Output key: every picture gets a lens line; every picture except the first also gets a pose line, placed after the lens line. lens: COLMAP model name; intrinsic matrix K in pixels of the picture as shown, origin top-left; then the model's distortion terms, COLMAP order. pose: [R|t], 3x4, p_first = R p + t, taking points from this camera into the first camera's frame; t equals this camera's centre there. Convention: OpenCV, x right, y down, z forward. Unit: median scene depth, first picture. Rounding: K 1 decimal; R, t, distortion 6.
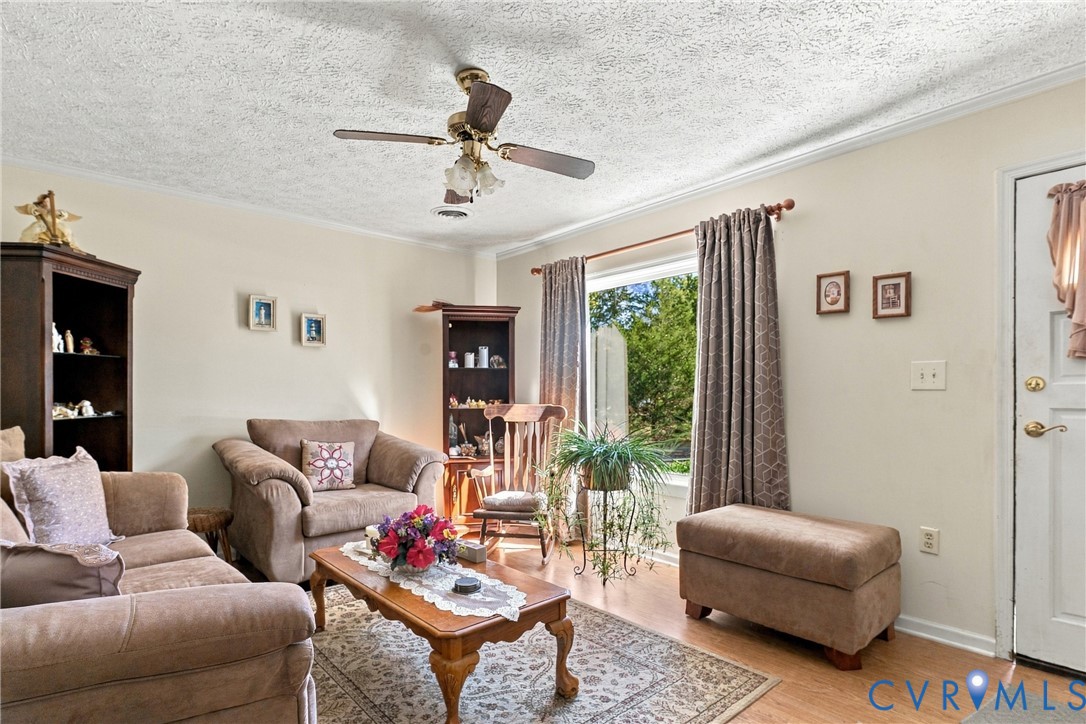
lens RADIAL K [[544.6, 0, 545.8], [0, 544.6, 399.3], [0, 0, 1]] dist [0.019474, -0.000850]
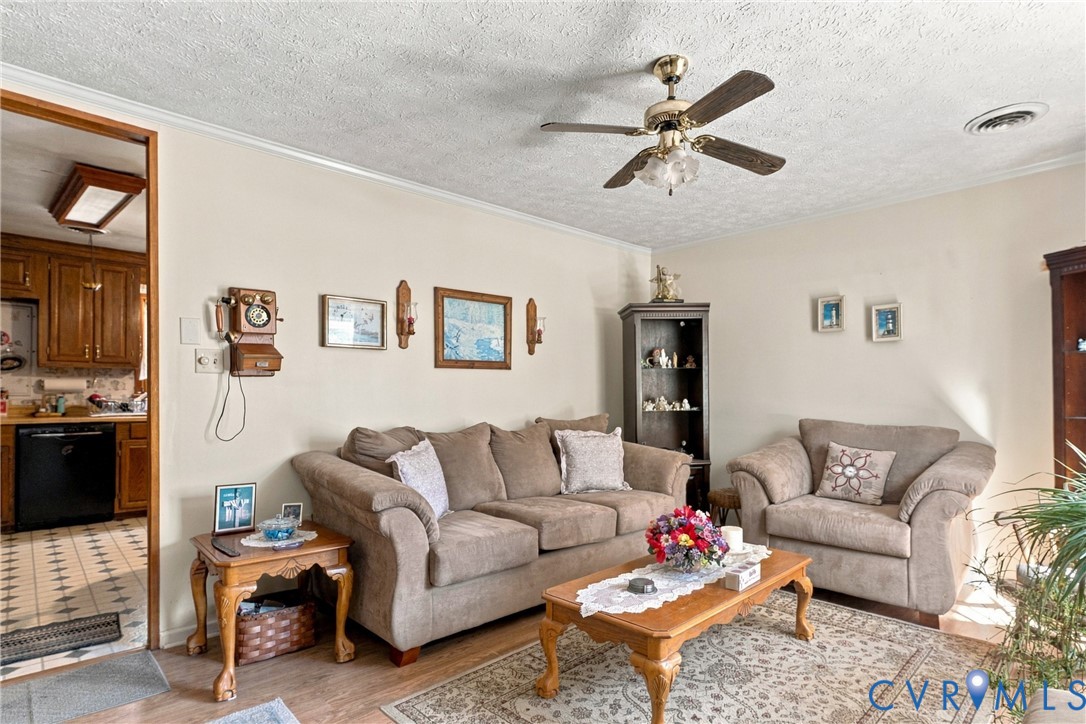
lens RADIAL K [[544.6, 0, 537.3], [0, 544.6, 393.0], [0, 0, 1]] dist [0.019474, -0.000850]
pose [[0.070156, -0.003177, -0.997531, 0.653217], [-0.009104, 0.999951, -0.003825, -0.005174], [0.997495, 0.009350, 0.070123, 0.572599]]
